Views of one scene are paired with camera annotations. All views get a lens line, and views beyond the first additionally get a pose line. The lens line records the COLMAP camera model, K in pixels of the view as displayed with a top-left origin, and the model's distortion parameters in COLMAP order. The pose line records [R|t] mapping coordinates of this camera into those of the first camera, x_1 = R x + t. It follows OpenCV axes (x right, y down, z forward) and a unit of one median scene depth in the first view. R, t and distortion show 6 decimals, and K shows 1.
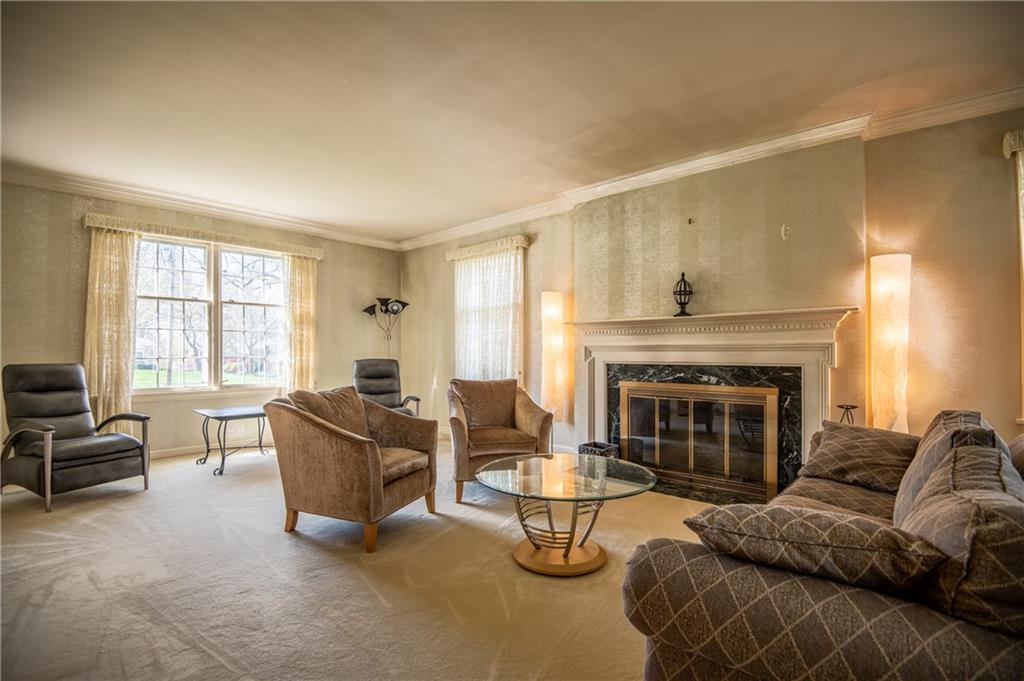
lens RADIAL K [[483.9, 0, 514.2], [0, 483.9, 345.1], [0, 0, 1]] dist [0.000656, -0.027808]
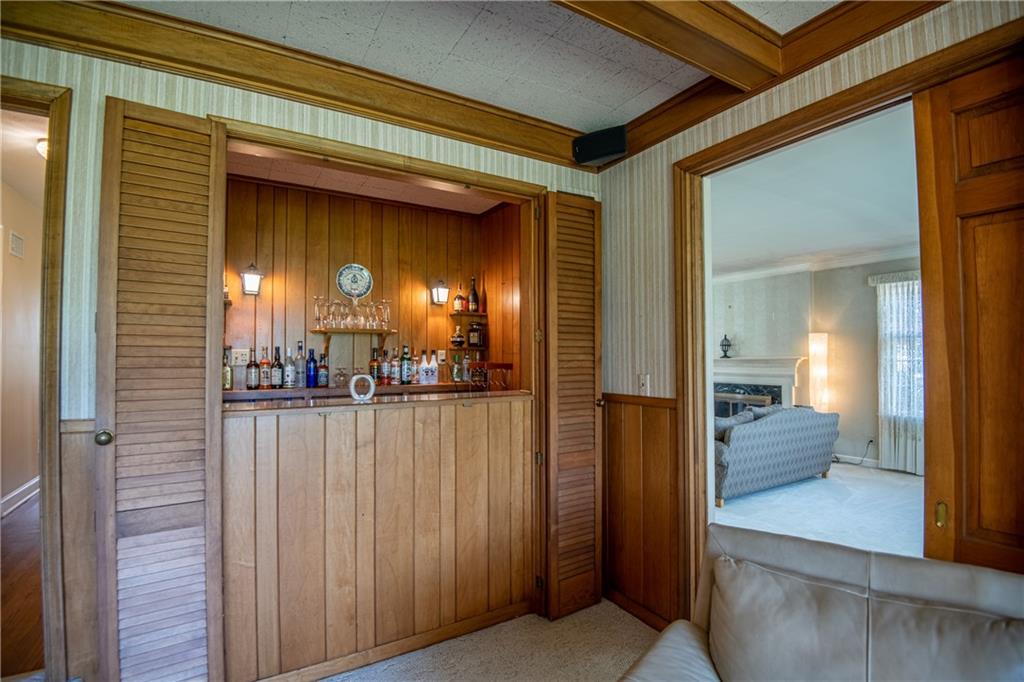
lens RADIAL K [[483.9, 0, 514.2], [0, 483.9, 345.6], [0, 0, 1]] dist [0.000656, -0.027808]
pose [[0.957008, -0.010930, -0.289857, 0.107057], [0.006653, 0.999854, -0.015739, -0.083262], [0.289986, 0.013134, 0.956941, -1.057964]]
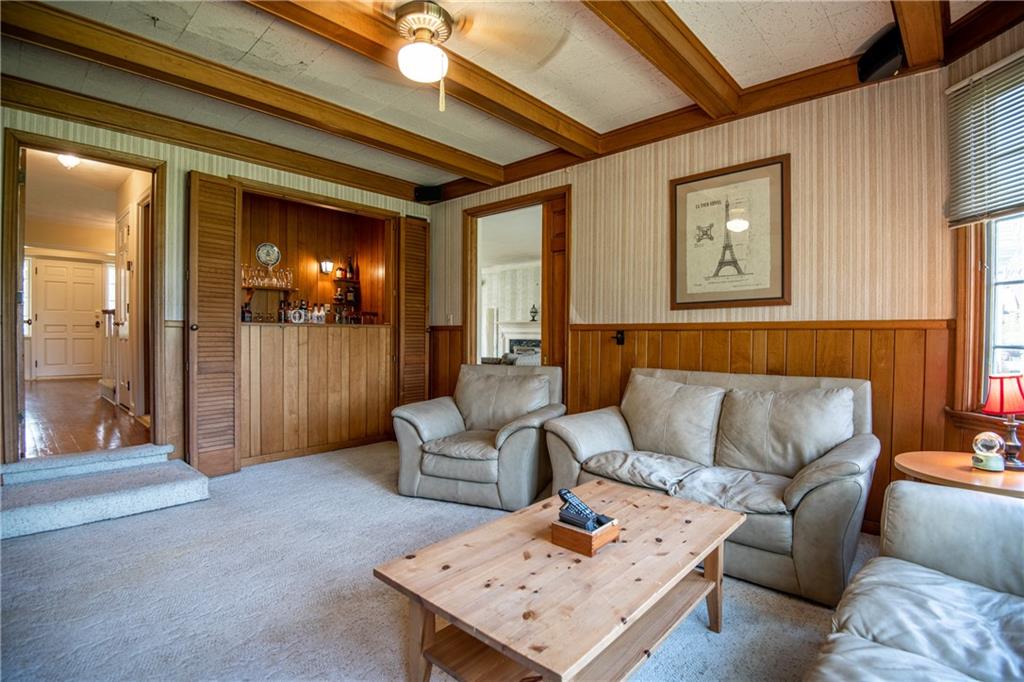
lens RADIAL K [[483.9, 0, 514.2], [0, 483.9, 345.6], [0, 0, 1]] dist [0.000656, -0.027808]
pose [[0.999941, 0.010712, -0.001551, 0.250718], [-0.010646, 0.999250, 0.037225, -0.024256], [0.001948, -0.037206, 0.999306, -1.633702]]
